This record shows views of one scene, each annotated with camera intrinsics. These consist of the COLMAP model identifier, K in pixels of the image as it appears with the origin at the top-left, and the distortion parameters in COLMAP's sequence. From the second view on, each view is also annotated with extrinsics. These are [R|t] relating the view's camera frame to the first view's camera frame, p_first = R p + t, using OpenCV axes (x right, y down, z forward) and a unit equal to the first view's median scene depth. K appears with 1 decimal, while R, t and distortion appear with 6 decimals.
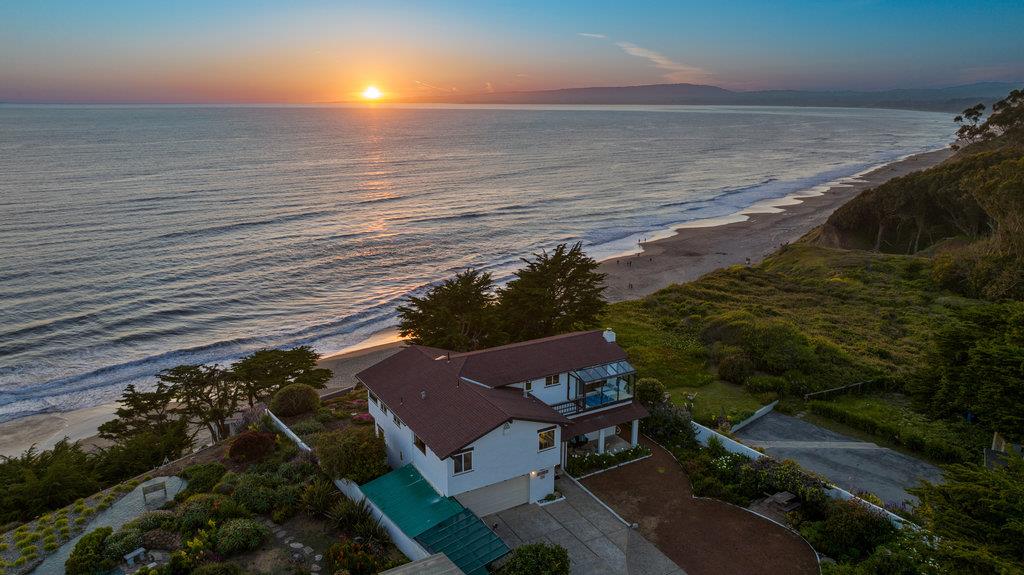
lens RADIAL K [[723.7, 0, 533.0], [0, 723.7, 284.5], [0, 0, 1]] dist [-0.003389, -0.002198]
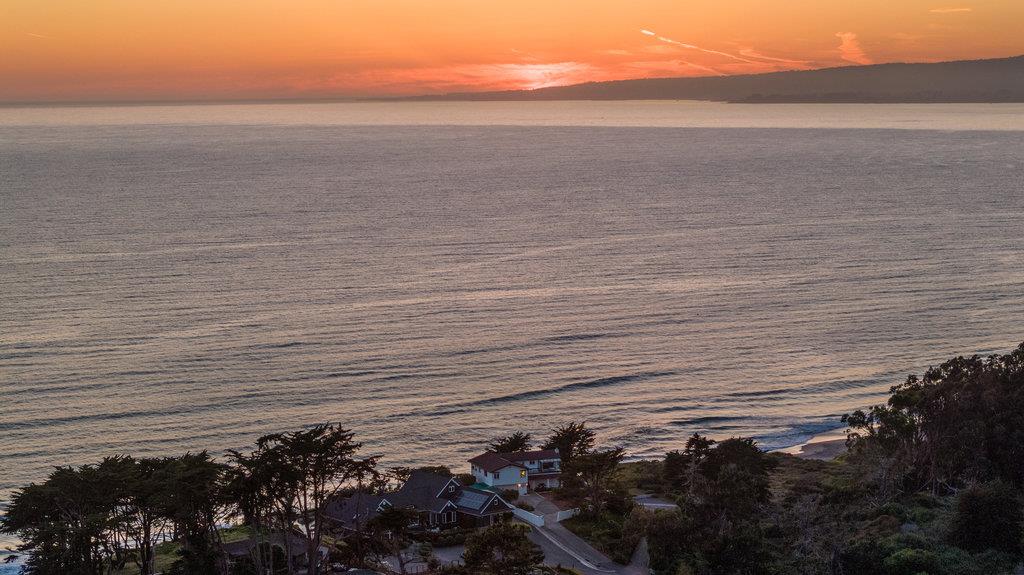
lens RADIAL K [[2060.5, 0, 513.4], [0, 2060.5, 330.2], [0, 0, 1]] dist [-0.012457, 0.452913]
pose [[0.978866, 0.008856, -0.204311, 1.626161], [-0.035744, 0.991092, -0.128291, 0.663525], [0.201355, 0.132883, 0.970463, -7.072819]]
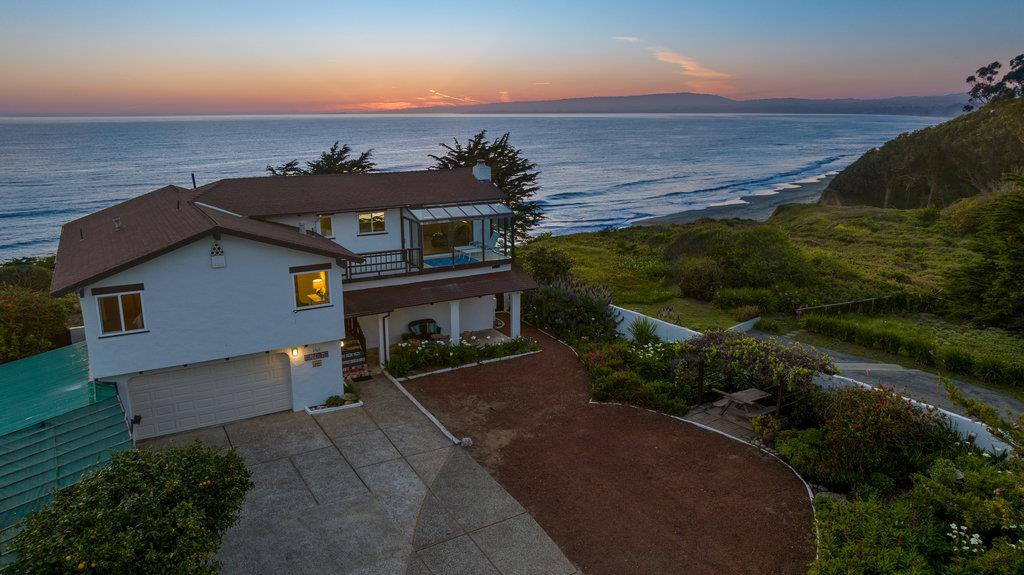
lens RADIAL K [[719.6, 0, 527.4], [0, 719.6, 284.9], [0, 0, 1]] dist [-0.034917, 0.050563]
pose [[0.999905, -0.004827, -0.012917, 0.161900], [0.004672, 0.999917, -0.012041, 0.187729], [0.012974, 0.011980, 0.999844, 0.393897]]
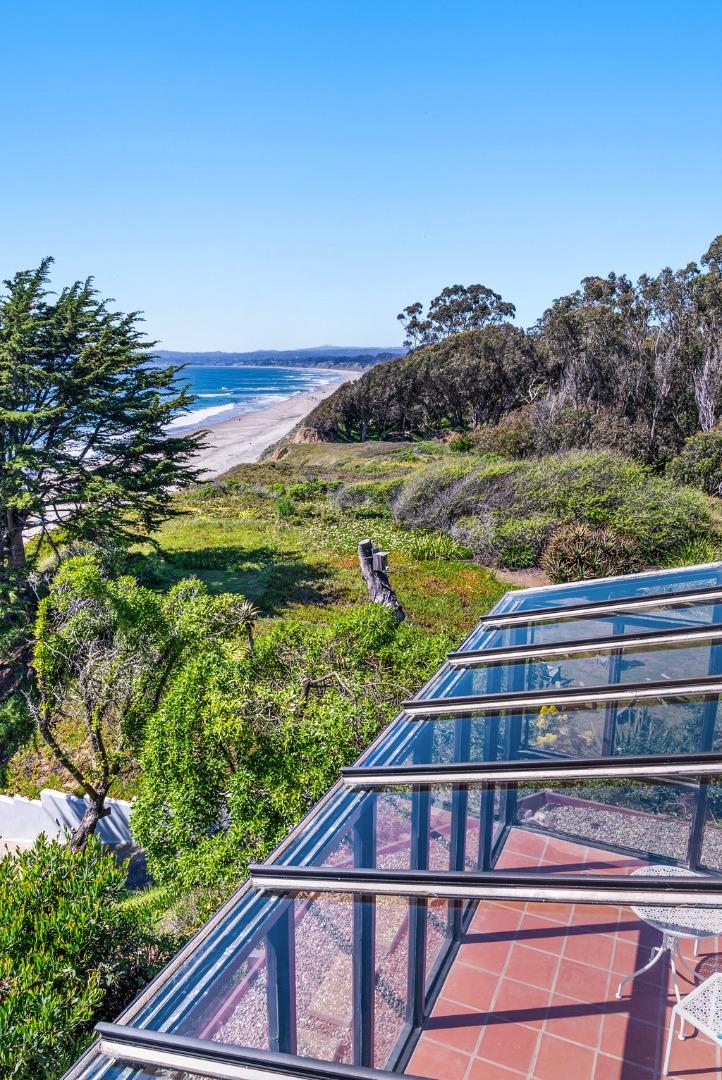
lens RADIAL K [[730.5, 0, 361.0], [0, 730.5, 540.0], [0, 0, 1]] dist [-0.001399, 0.000654]
pose [[0.830876, -0.124840, 0.542273, -0.046356], [0.129458, 0.991136, 0.029819, 0.114017], [-0.541189, 0.045426, 0.839673, 1.089893]]
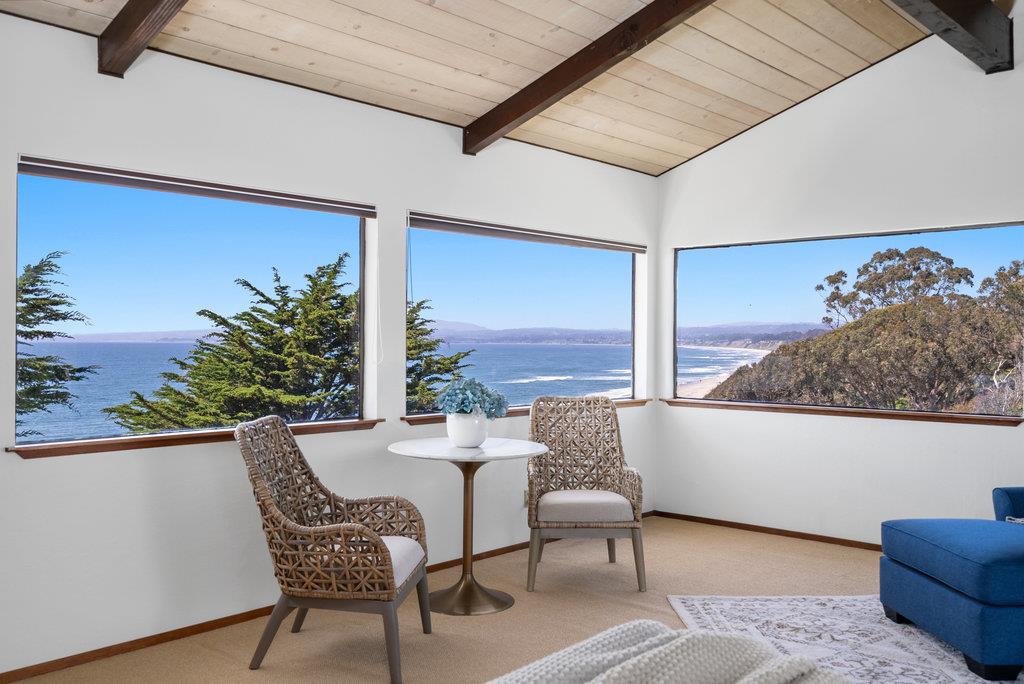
lens RADIAL K [[890.4, 0, 512.0], [0, 890.4, 342.0], [0, 0, 1]] dist [-0.009085, 0.005167]
pose [[0.958589, 0.005488, 0.284742, 0.004628], [0.063702, 0.970351, -0.233154, 0.131227], [-0.277579, 0.241637, 0.929818, 0.994565]]
